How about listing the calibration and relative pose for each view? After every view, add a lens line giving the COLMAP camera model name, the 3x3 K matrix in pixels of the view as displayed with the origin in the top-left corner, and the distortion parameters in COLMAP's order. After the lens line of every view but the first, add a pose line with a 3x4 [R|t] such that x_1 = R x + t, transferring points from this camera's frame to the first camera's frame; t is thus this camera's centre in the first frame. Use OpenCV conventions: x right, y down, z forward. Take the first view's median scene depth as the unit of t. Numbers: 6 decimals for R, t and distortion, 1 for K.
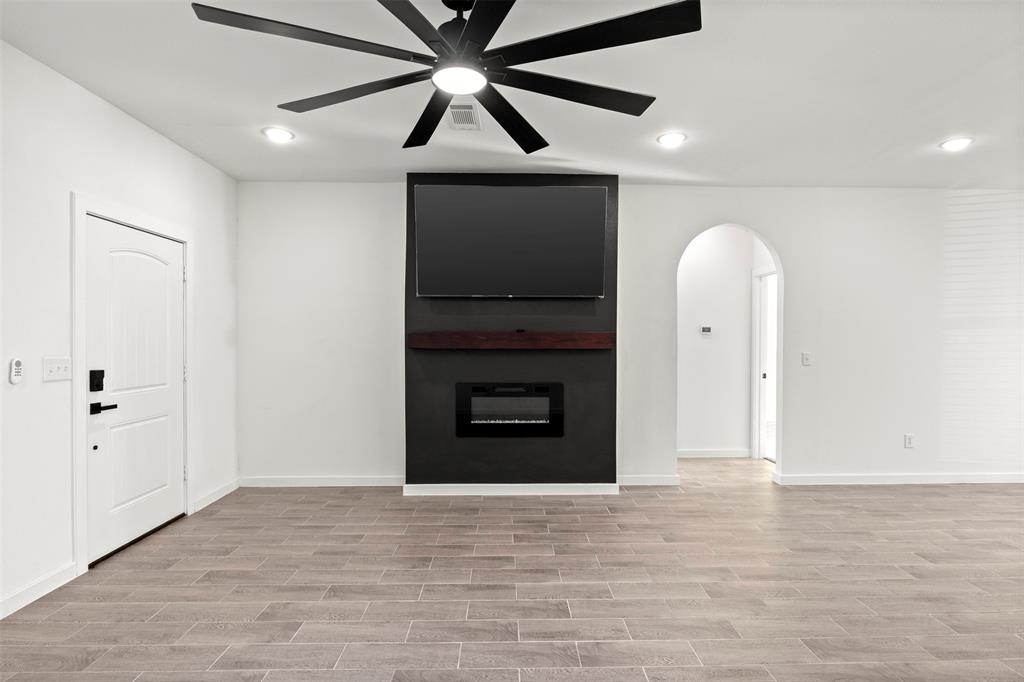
lens RADIAL K [[514.1, 0, 518.4], [0, 514.1, 343.1], [0, 0, 1]] dist [-0.009746, 0.001377]
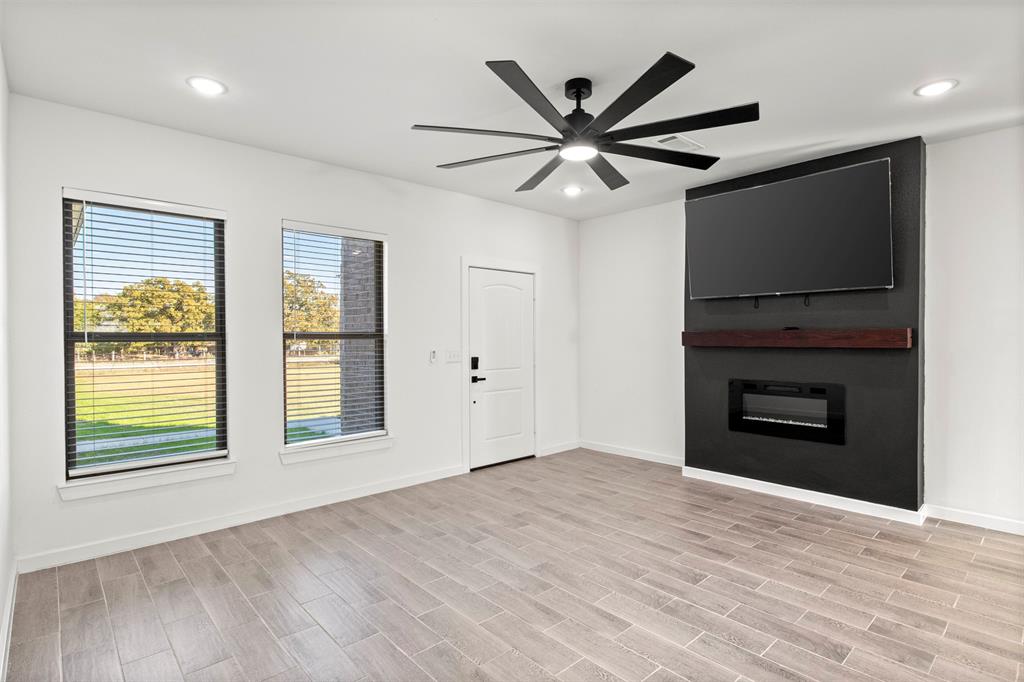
lens RADIAL K [[514.1, 0, 518.4], [0, 514.1, 343.1], [0, 0, 1]] dist [-0.009746, 0.001377]
pose [[0.659779, 0.003442, -0.751452, 0.462758], [0.001032, 0.999984, 0.005487, -0.002749], [0.751459, -0.004395, 0.659765, -0.023744]]
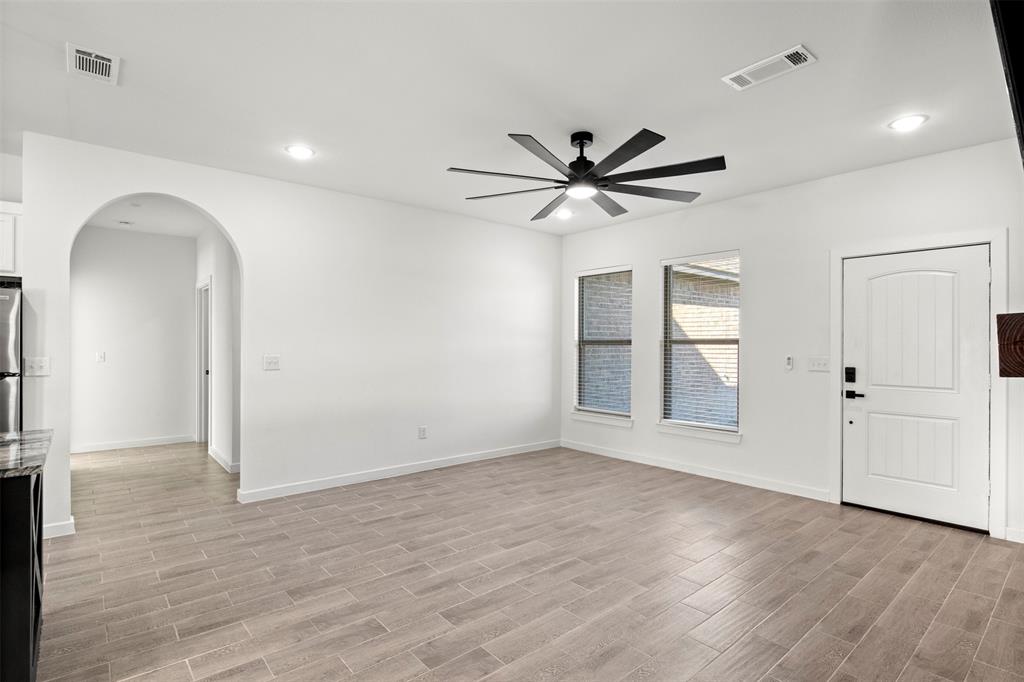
lens RADIAL K [[509.3, 0, 518.1], [0, 509.3, 342.9], [0, 0, 1]] dist [-0.008822, 0.000607]
pose [[-0.772496, -0.007466, -0.634975, 0.626280], [-0.009302, 0.999957, -0.000441, -0.004443], [0.634951, 0.005566, -0.772532, 1.219434]]
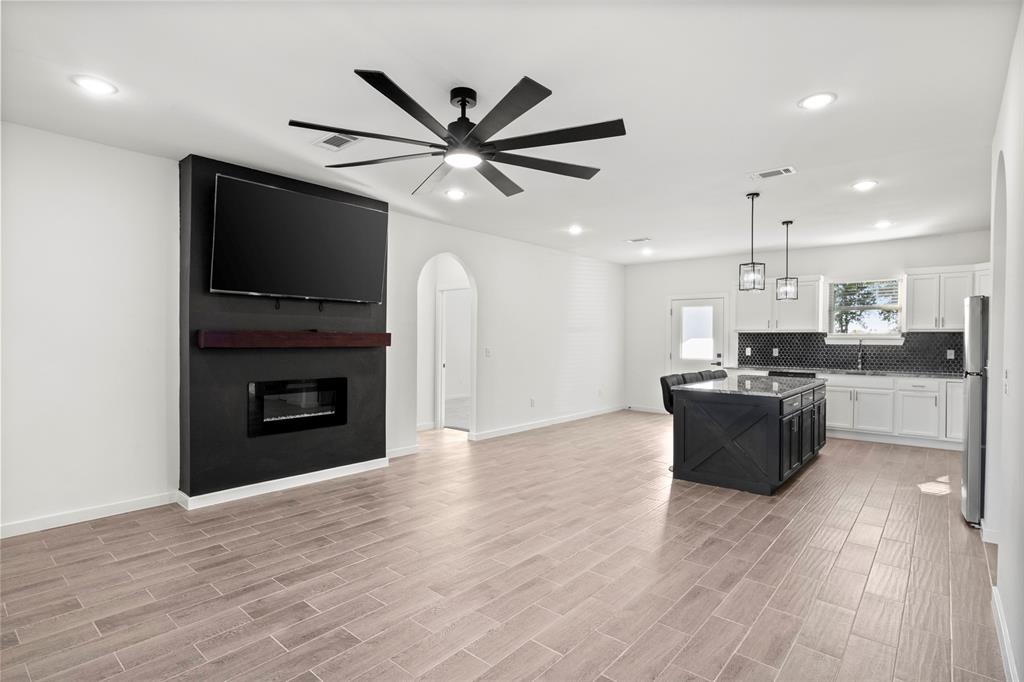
lens RADIAL K [[509.3, 0, 518.1], [0, 509.3, 342.9], [0, 0, 1]] dist [-0.008822, 0.000607]
pose [[0.662818, -0.003587, 0.748772, -0.604369], [-0.002111, 0.999976, 0.006659, -0.006642], [-0.748777, -0.005995, 0.662795, -0.032401]]
